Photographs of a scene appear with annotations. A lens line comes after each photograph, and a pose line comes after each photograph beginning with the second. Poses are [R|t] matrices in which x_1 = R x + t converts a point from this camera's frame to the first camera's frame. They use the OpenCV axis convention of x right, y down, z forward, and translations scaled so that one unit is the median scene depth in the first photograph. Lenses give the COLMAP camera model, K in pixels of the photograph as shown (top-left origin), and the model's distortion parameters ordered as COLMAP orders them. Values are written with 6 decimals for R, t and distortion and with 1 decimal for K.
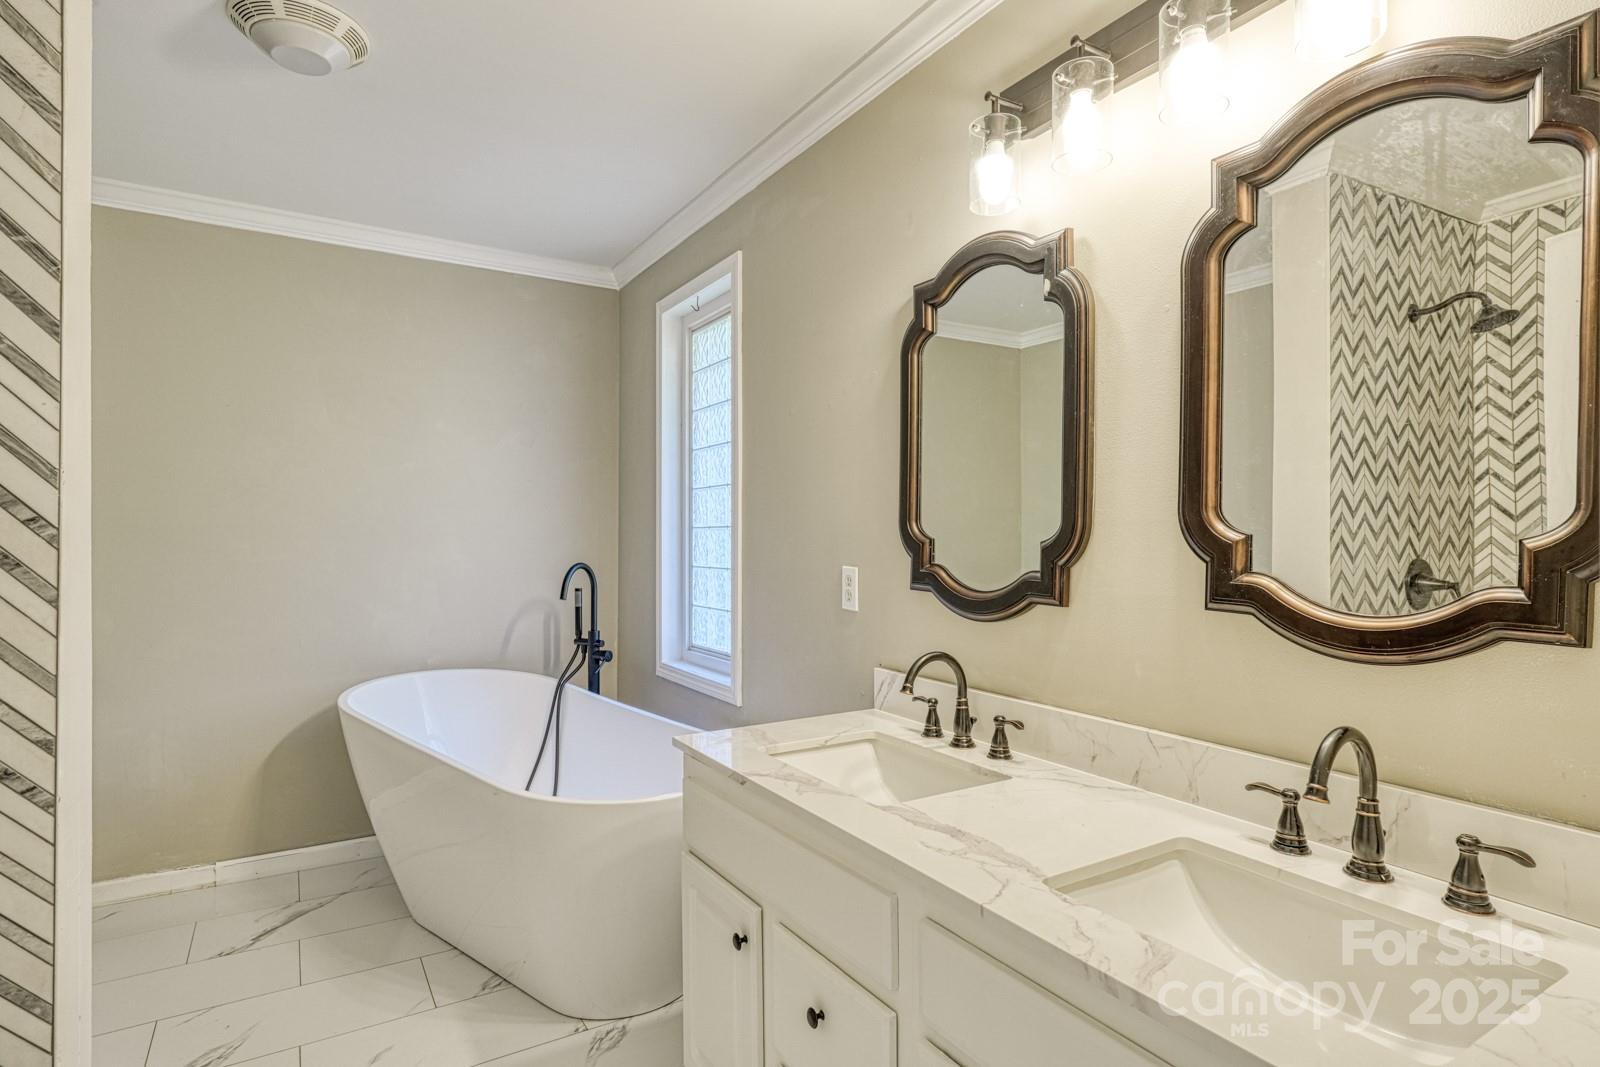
lens RADIAL K [[833.1, 0, 800.6], [0, 833.1, 538.2], [0, 0, 1]] dist [0.003015, 0.001330]
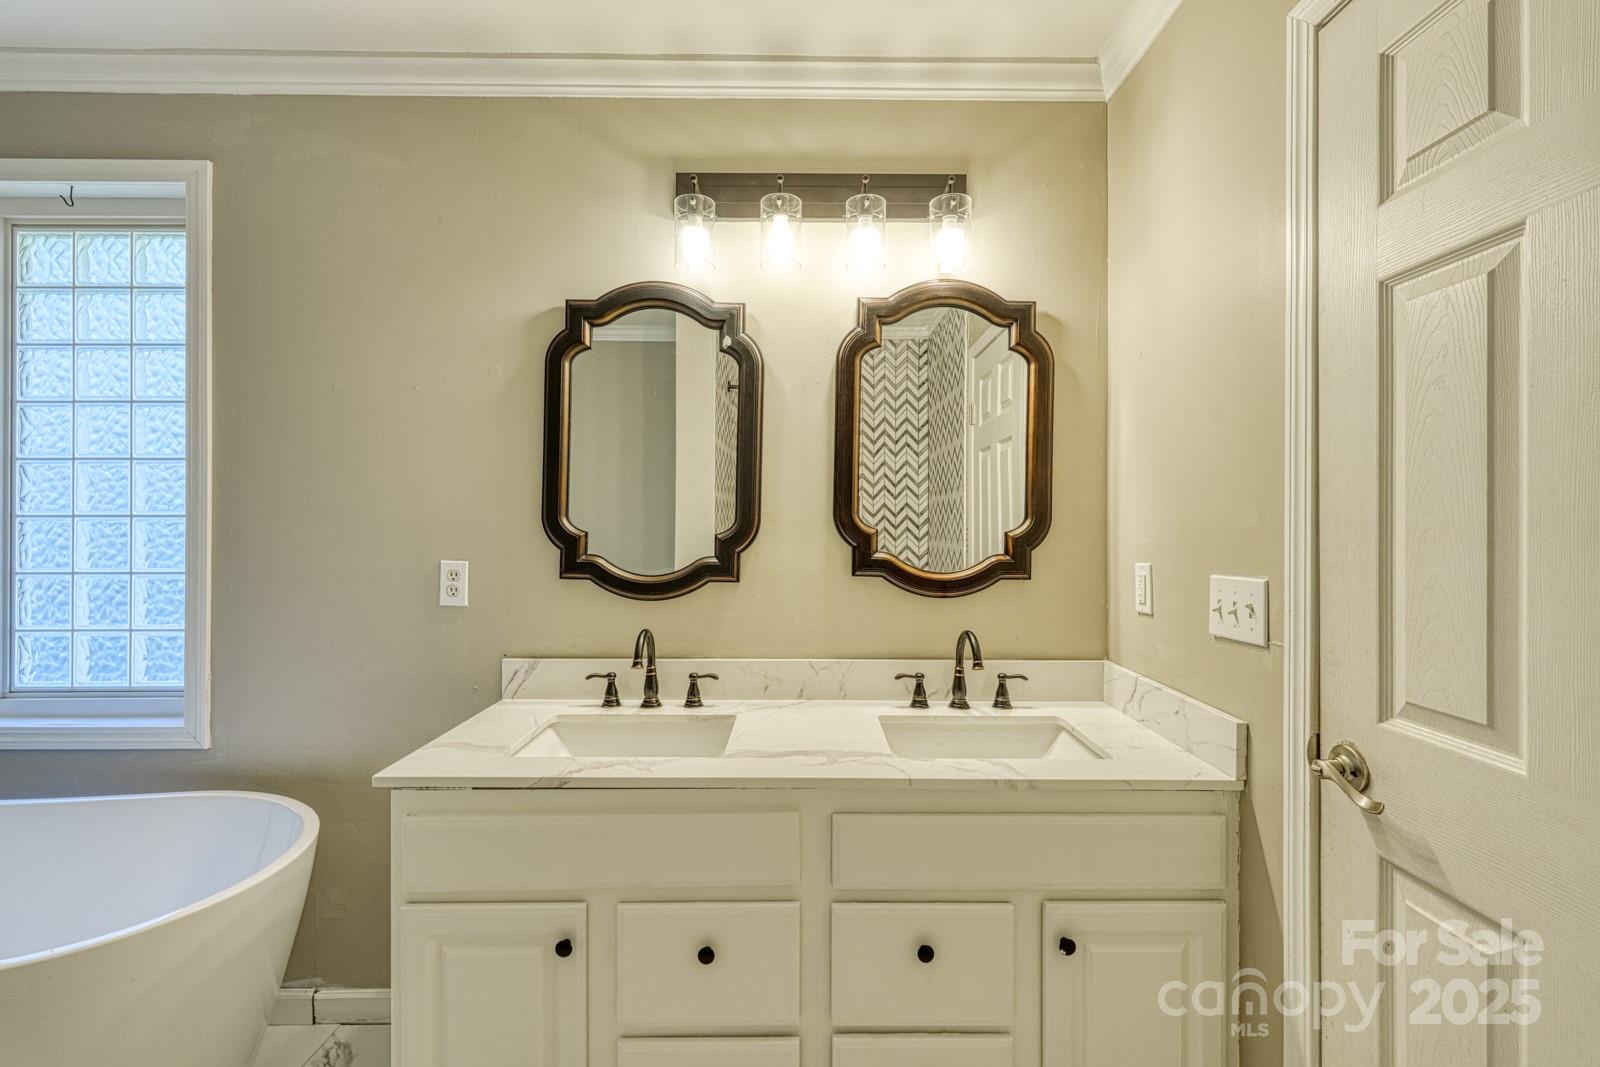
lens RADIAL K [[702.1, 0, 811.6], [0, 702.1, 529.0], [0, 0, 1]] dist [0.000282, 0.000276]
pose [[0.511538, -0.001932, 0.859259, -0.515004], [-0.000048, 0.999997, 0.002276, -0.005854], [-0.859261, -0.001205, 0.511536, 0.272836]]
